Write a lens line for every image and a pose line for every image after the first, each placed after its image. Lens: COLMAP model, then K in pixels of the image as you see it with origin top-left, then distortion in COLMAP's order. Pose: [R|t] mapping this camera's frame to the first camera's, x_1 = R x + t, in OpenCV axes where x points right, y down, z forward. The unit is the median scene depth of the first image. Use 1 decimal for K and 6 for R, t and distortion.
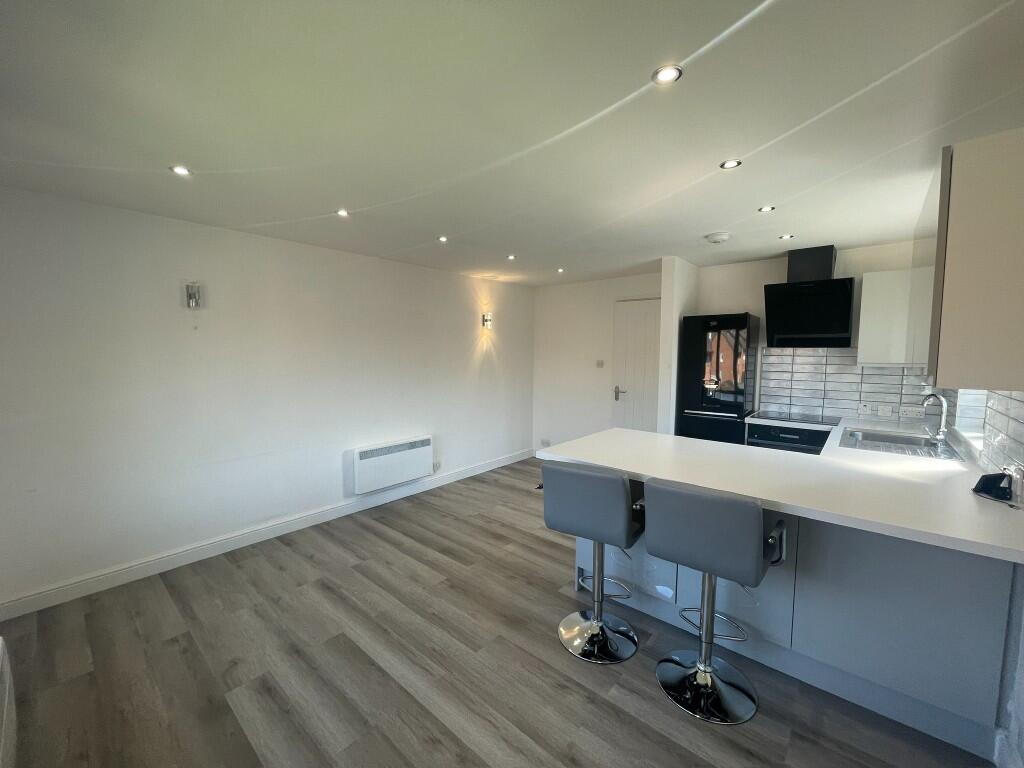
lens RADIAL K [[412.0, 0, 512.6], [0, 412.0, 383.1], [0, 0, 1]] dist [0.002137, 0.000067]
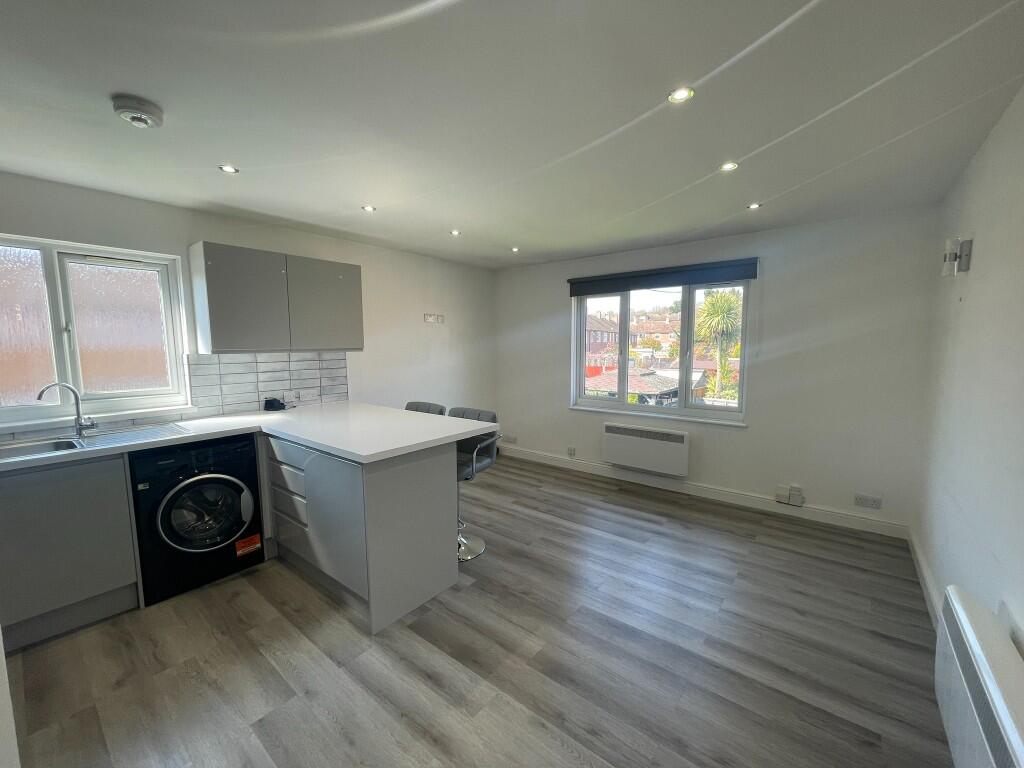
lens RADIAL K [[412.0, 0, 511.9], [0, 412.0, 387.2], [0, 0, 1]] dist [0.002137, 0.000067]
pose [[-0.999237, 0.007504, -0.038340, 0.052820], [0.000593, 0.984177, 0.177186, -0.106569], [0.039063, 0.177028, -0.983430, 1.655658]]
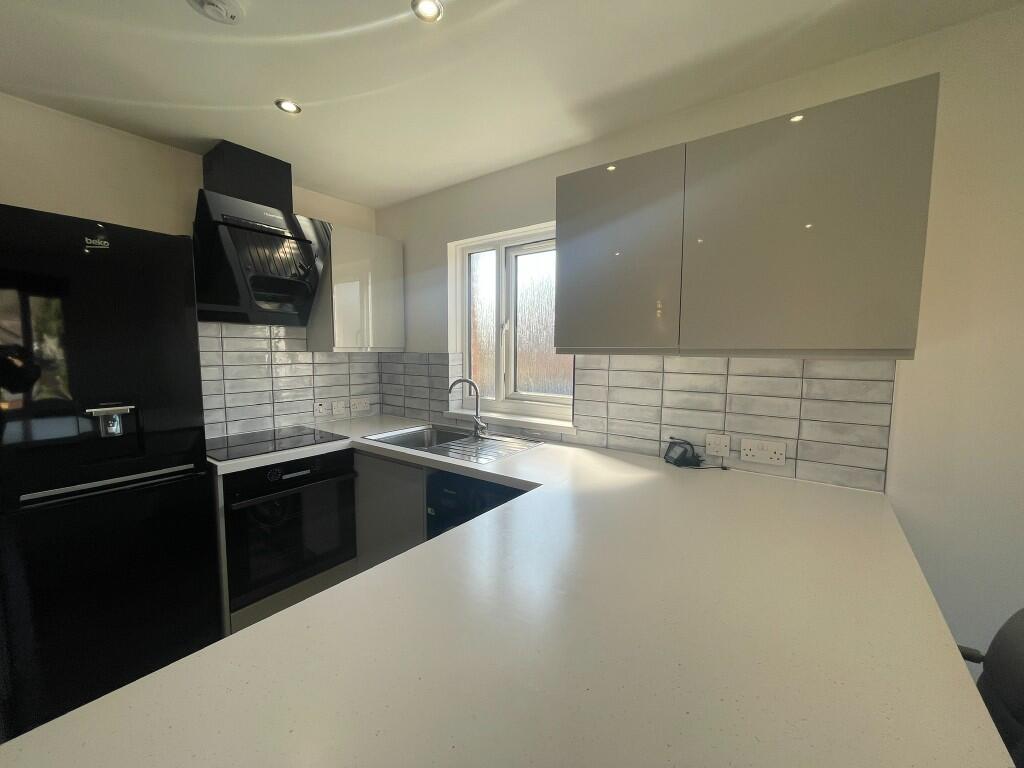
lens RADIAL K [[412.0, 0, 510.8], [0, 412.0, 383.9], [0, 0, 1]] dist [0.002137, 0.000067]
pose [[-0.079547, -0.095169, 0.992278, 0.087368], [0.072262, 0.992263, 0.100960, -0.049914], [-0.994208, 0.079735, -0.072054, 0.950670]]
